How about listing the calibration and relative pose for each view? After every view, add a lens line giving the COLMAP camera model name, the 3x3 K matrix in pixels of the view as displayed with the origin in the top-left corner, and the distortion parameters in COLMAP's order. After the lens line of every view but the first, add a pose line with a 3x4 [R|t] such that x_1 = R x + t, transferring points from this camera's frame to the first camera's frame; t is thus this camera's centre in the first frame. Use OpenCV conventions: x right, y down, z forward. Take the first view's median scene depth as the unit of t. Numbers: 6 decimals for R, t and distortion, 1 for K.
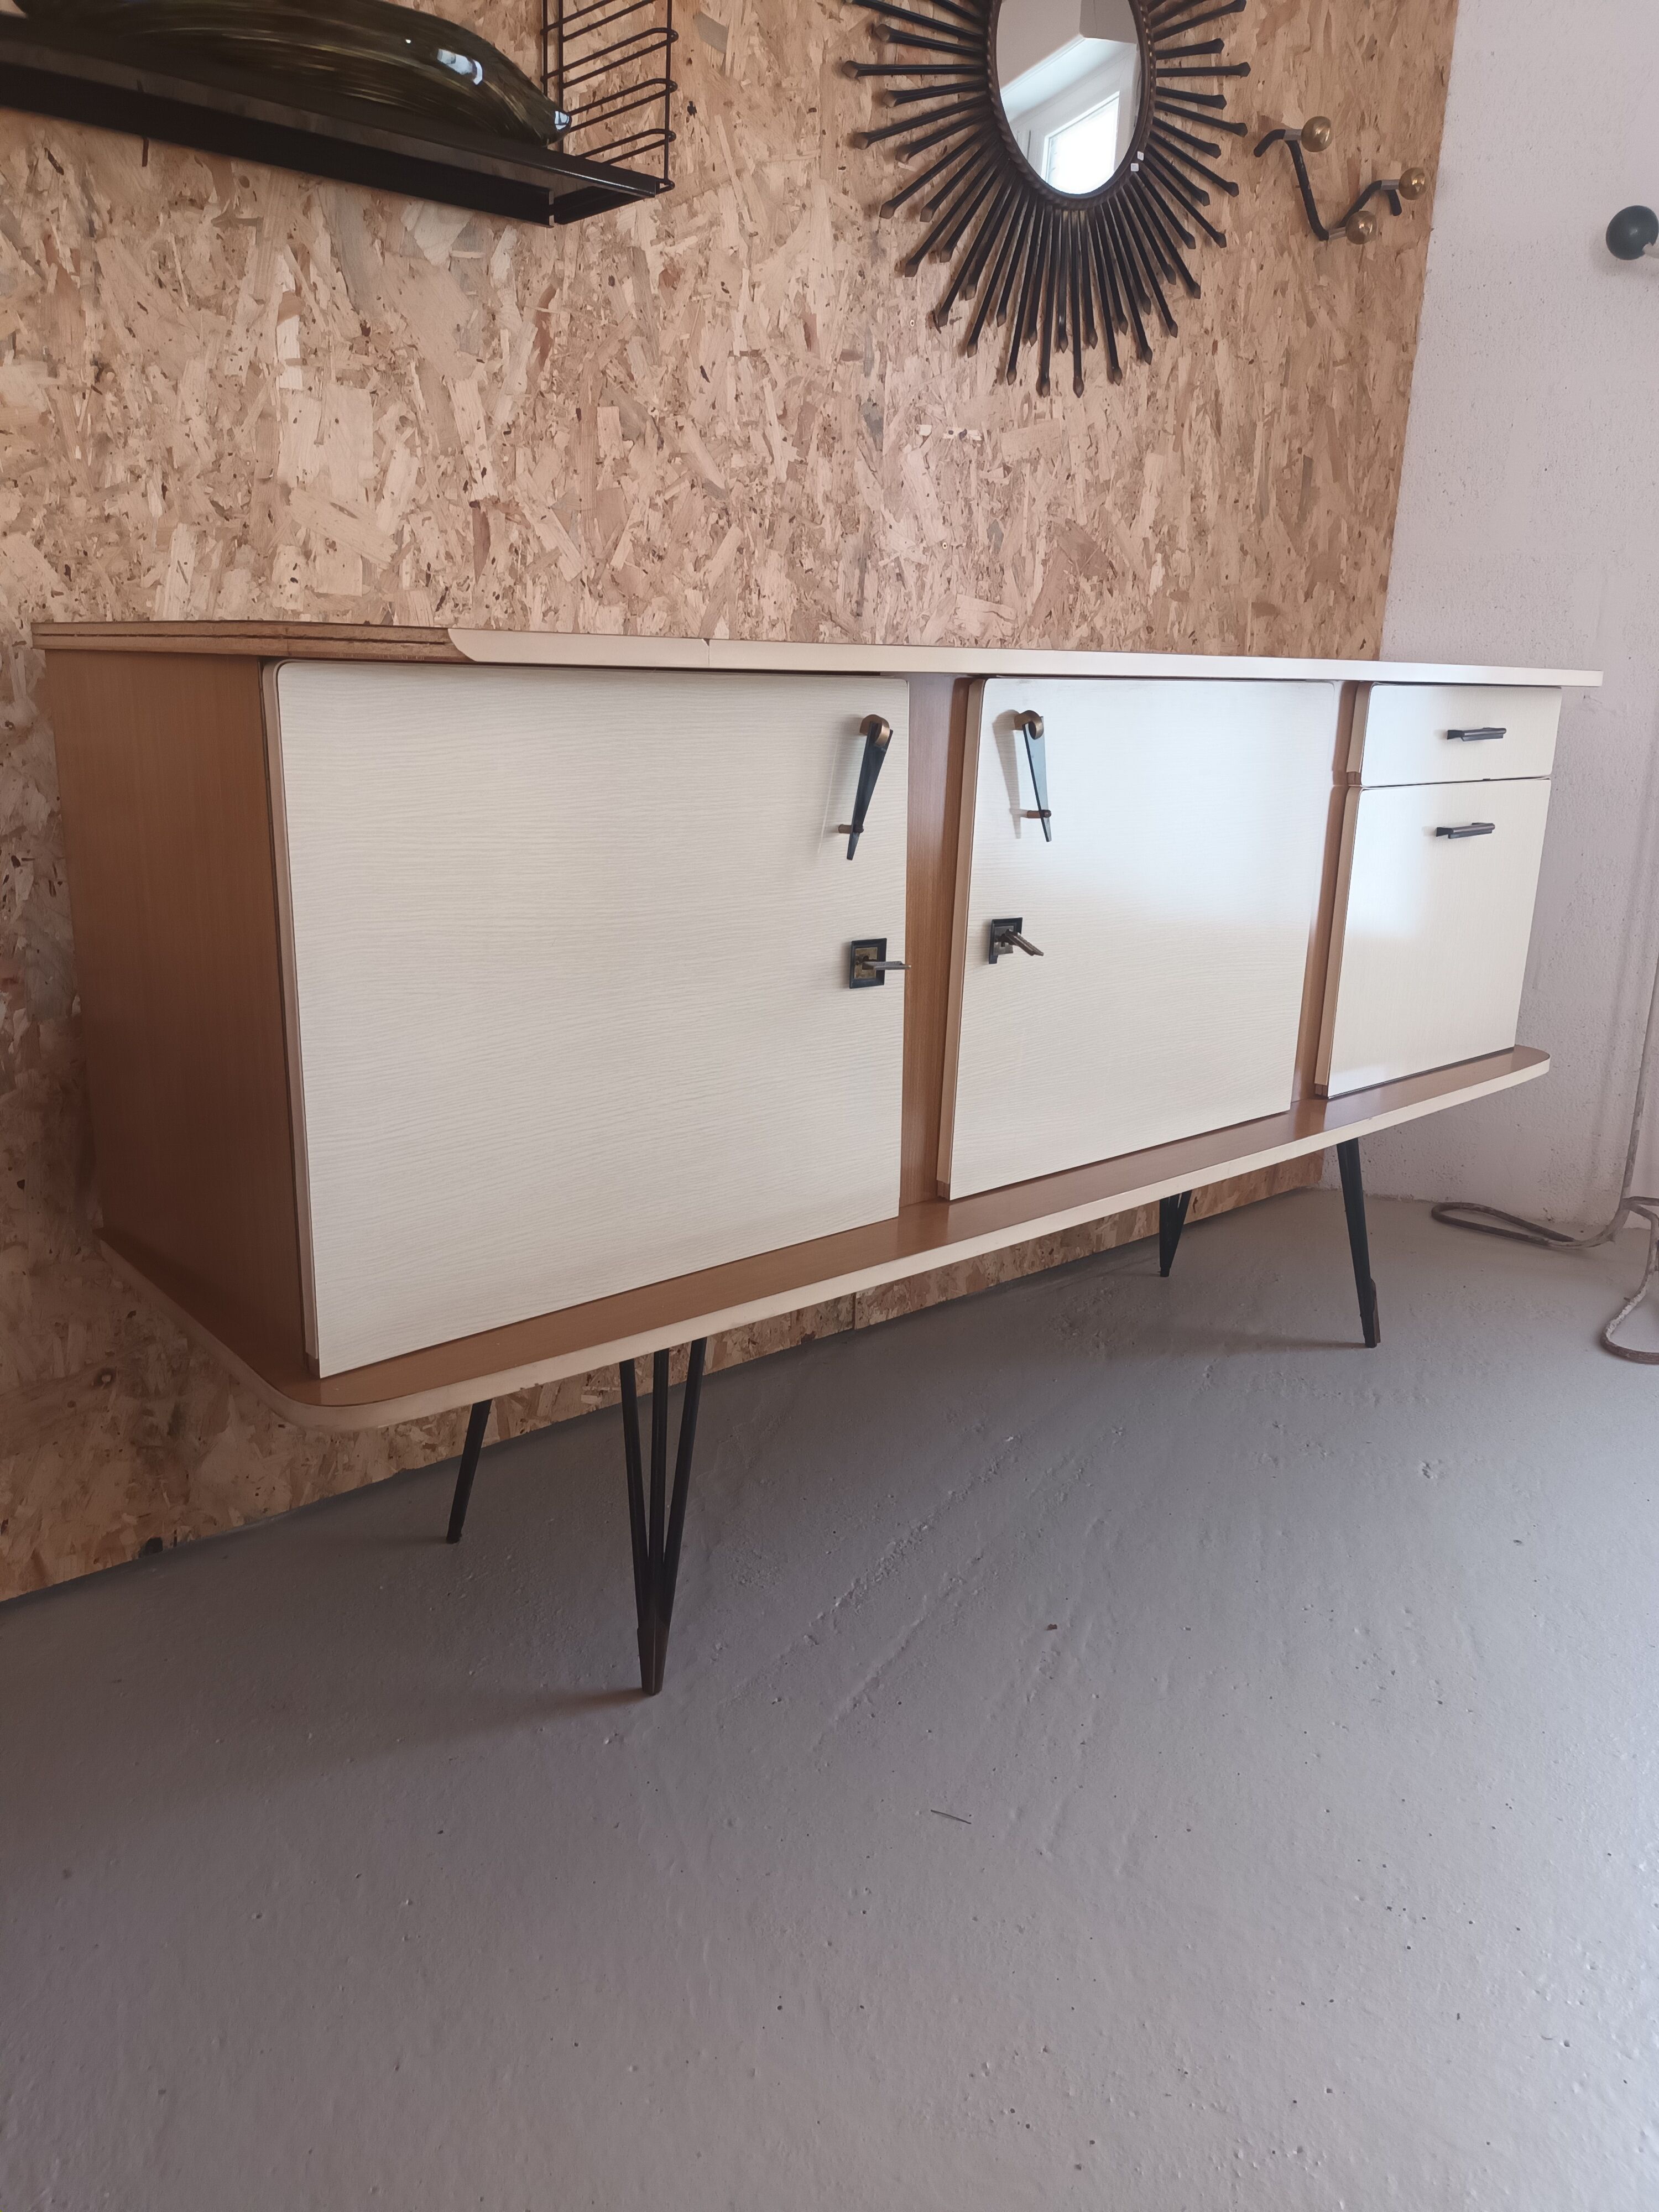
lens RADIAL K [[1642.5, 0, 823.4], [0, 1642.5, 1118.6], [0, 0, 1]] dist [0.049589, -0.073854]
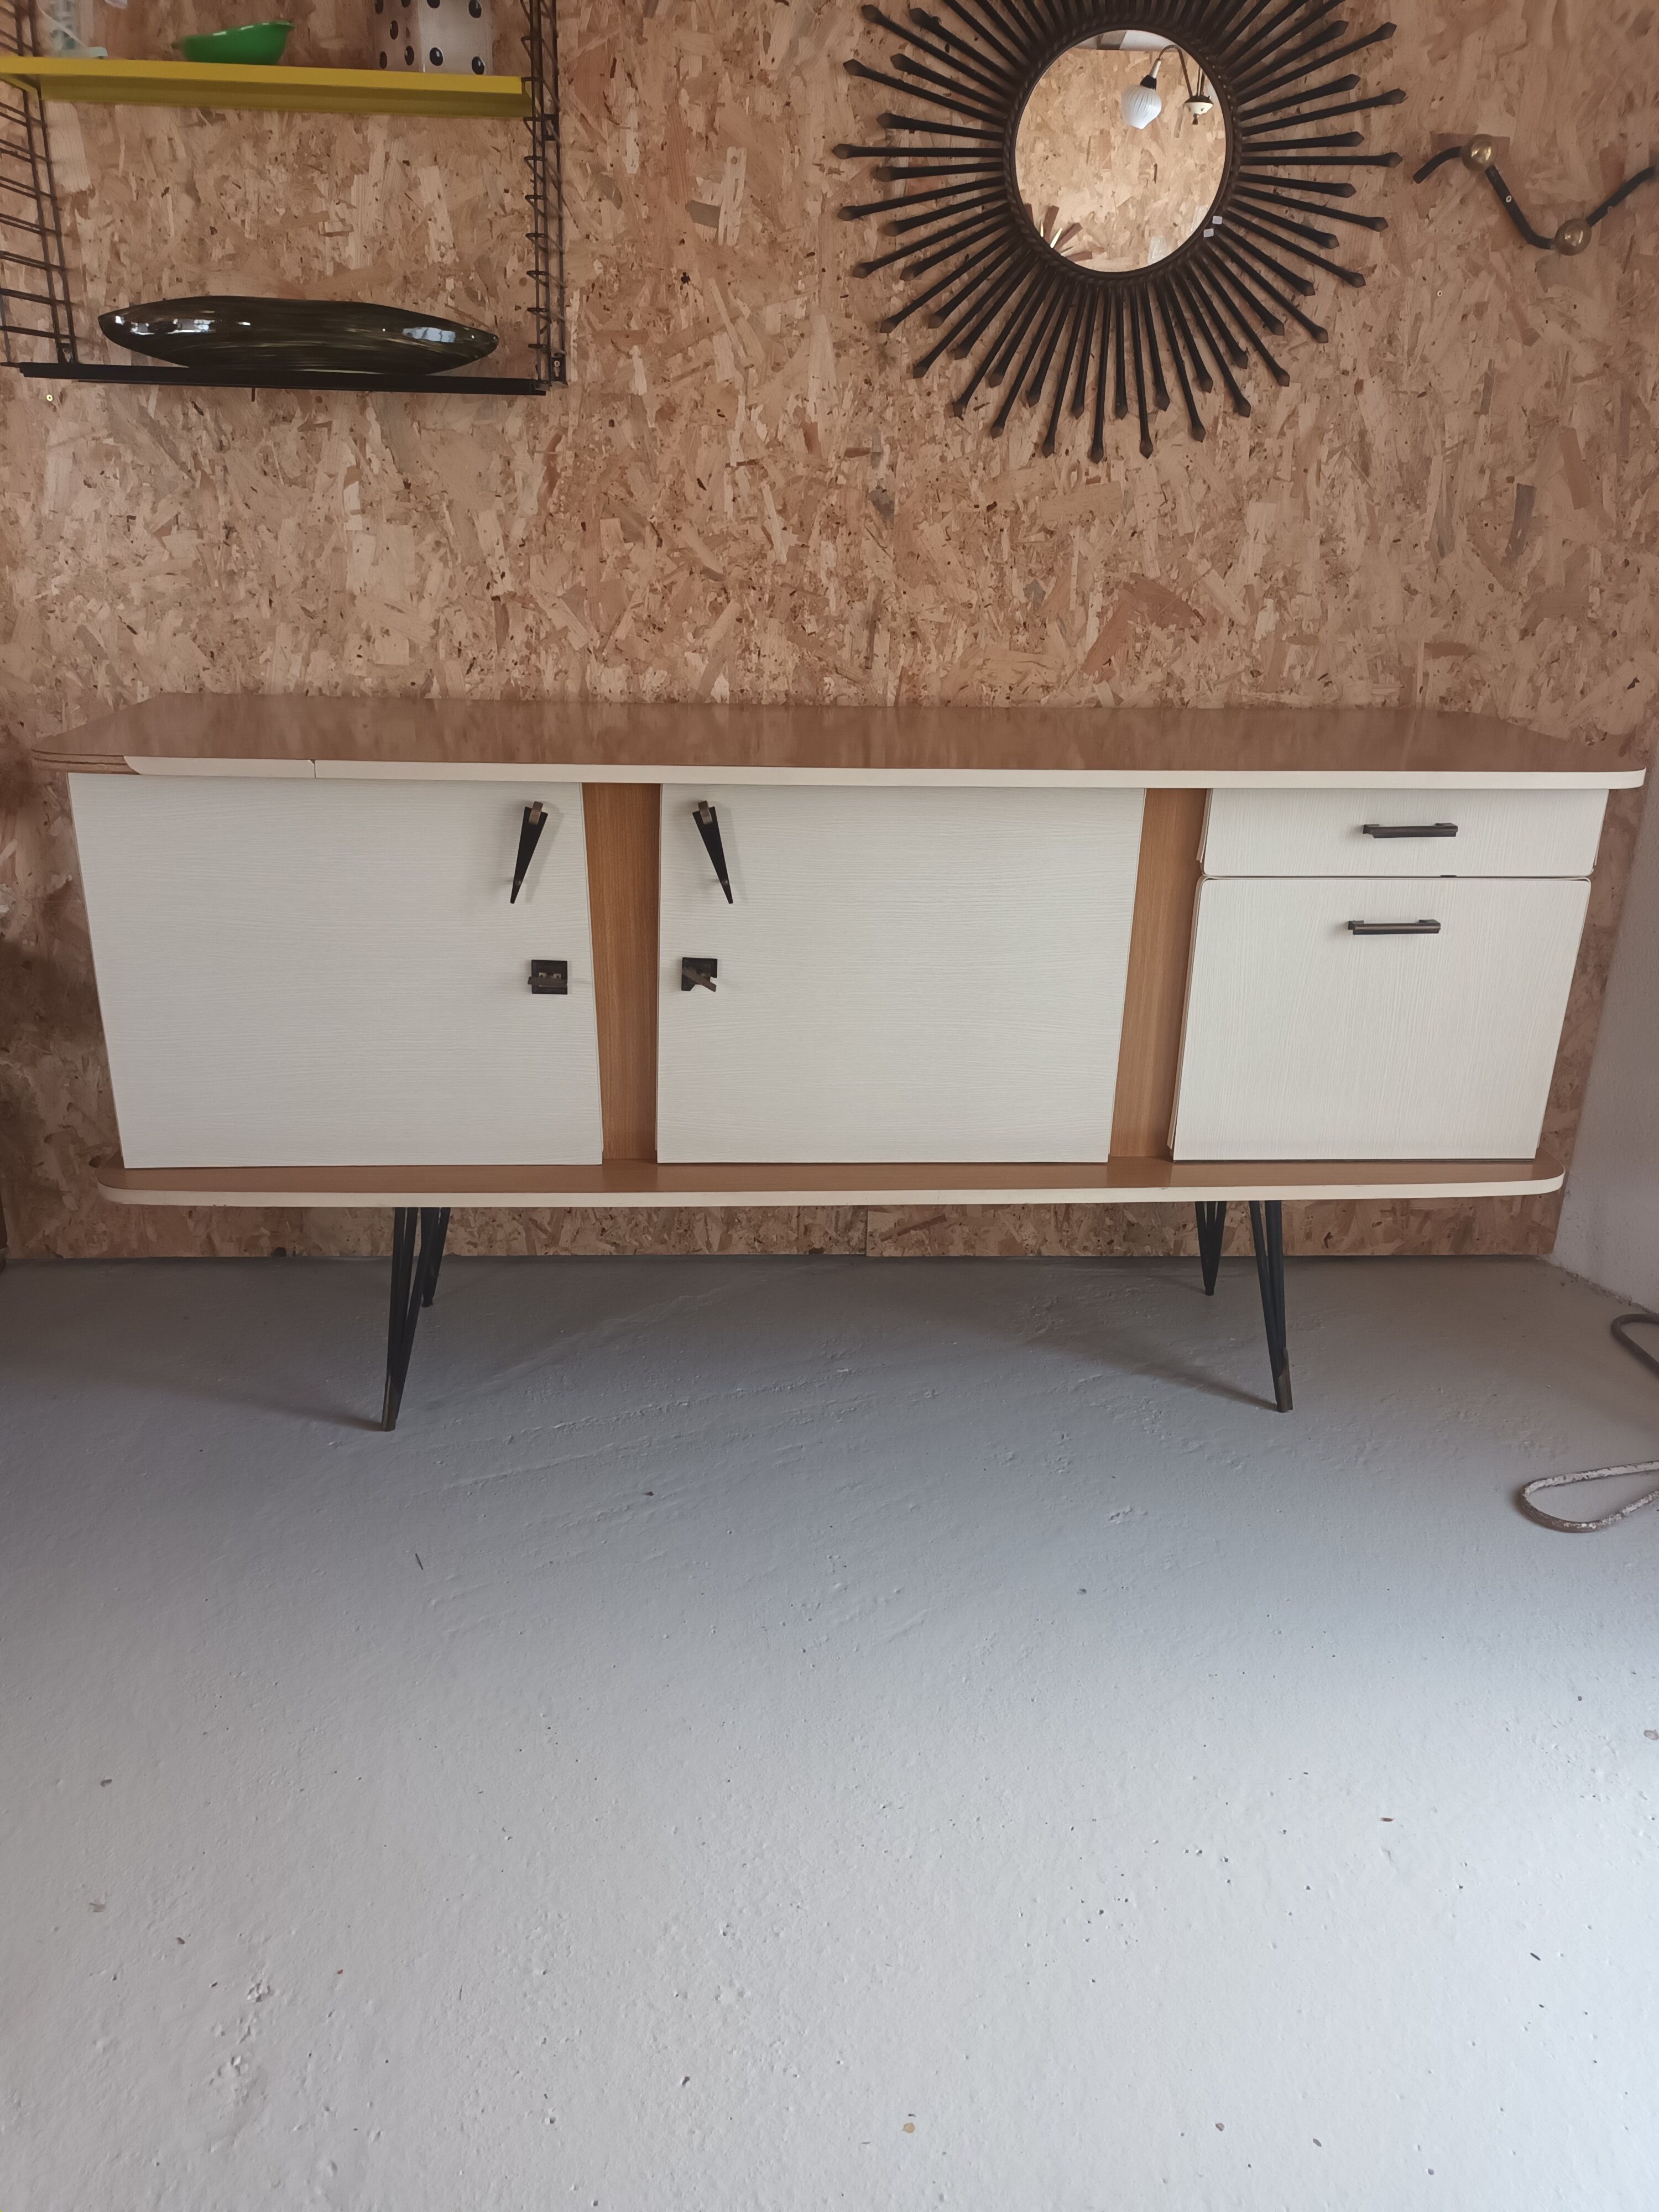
lens RADIAL K [[1623.4, 0, 823.2], [0, 1623.4, 1120.8], [0, 0, 1]] dist [0.103175, -0.204770]
pose [[0.787678, 0.225908, -0.573174, 0.831429], [-0.166912, 0.973802, 0.154433, -0.185644], [0.593046, -0.025975, 0.804750, 0.032837]]
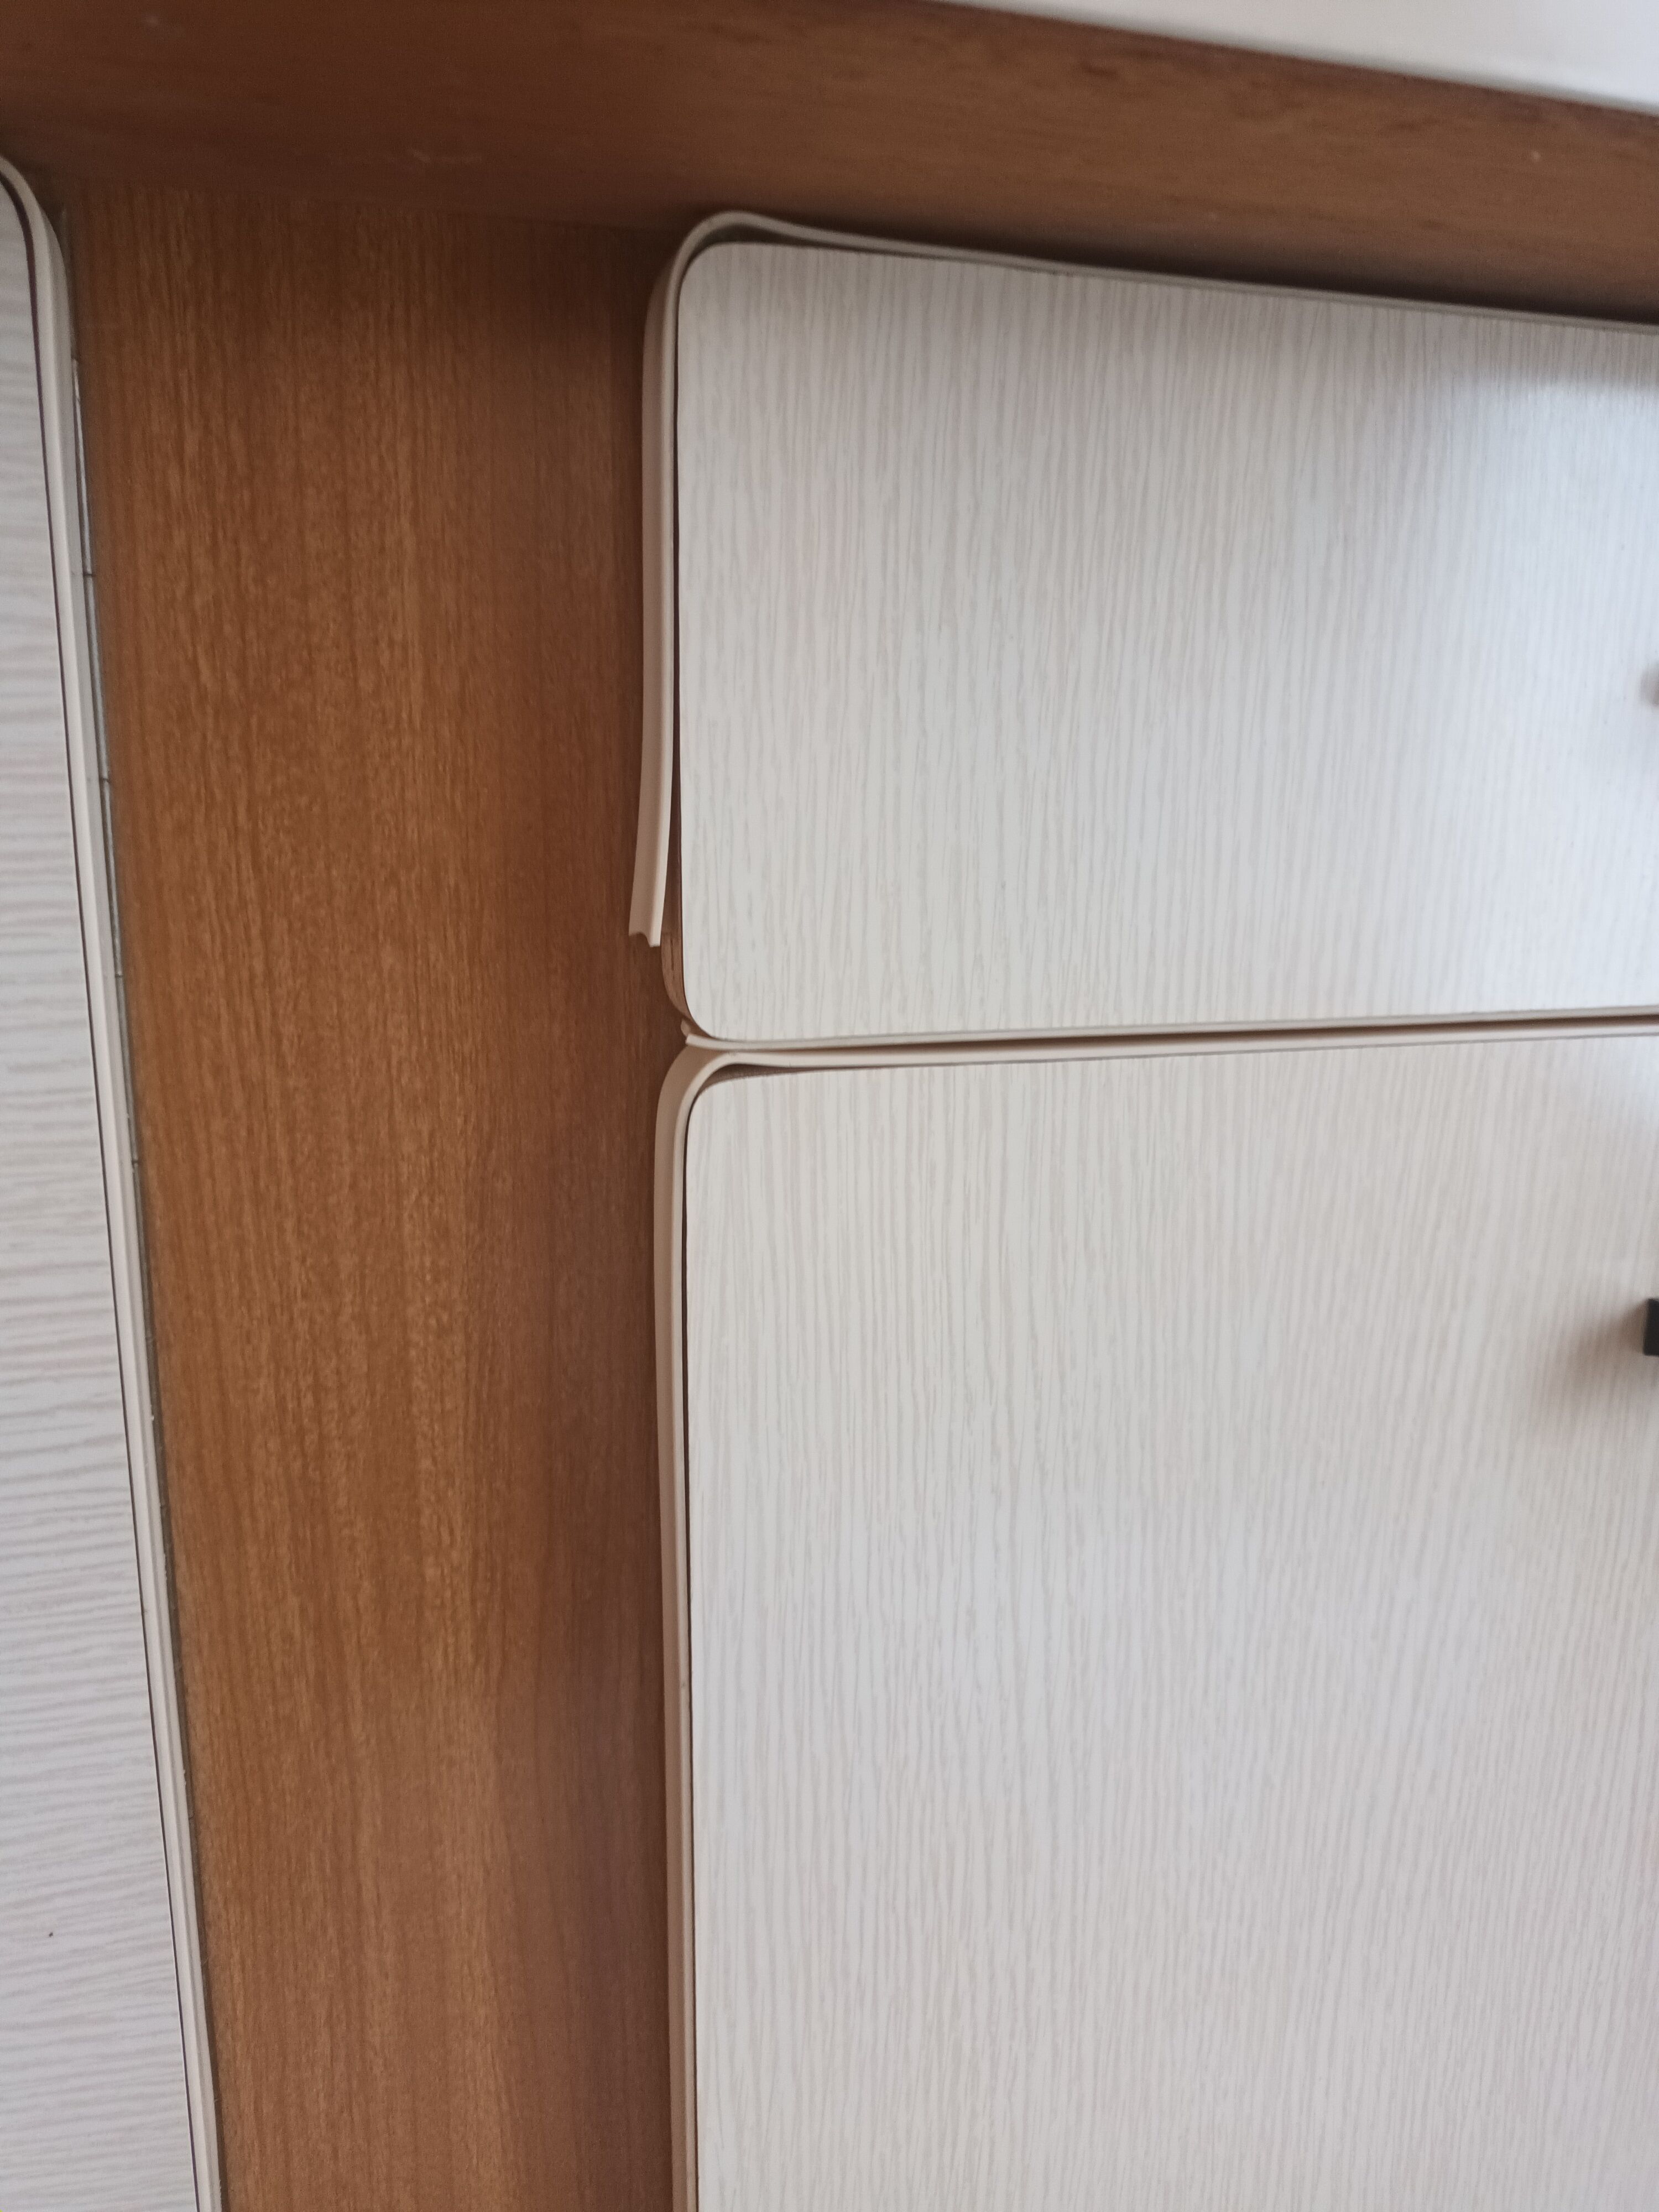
lens RADIAL K [[1642.5, 0, 823.4], [0, 1642.5, 1118.6], [0, 0, 1]] dist [0.049589, -0.073854]
pose [[0.903685, 0.095180, -0.417485, 0.427284], [-0.111367, 0.993673, -0.014521, -0.212905], [0.413461, 0.059617, 0.908568, 0.969009]]
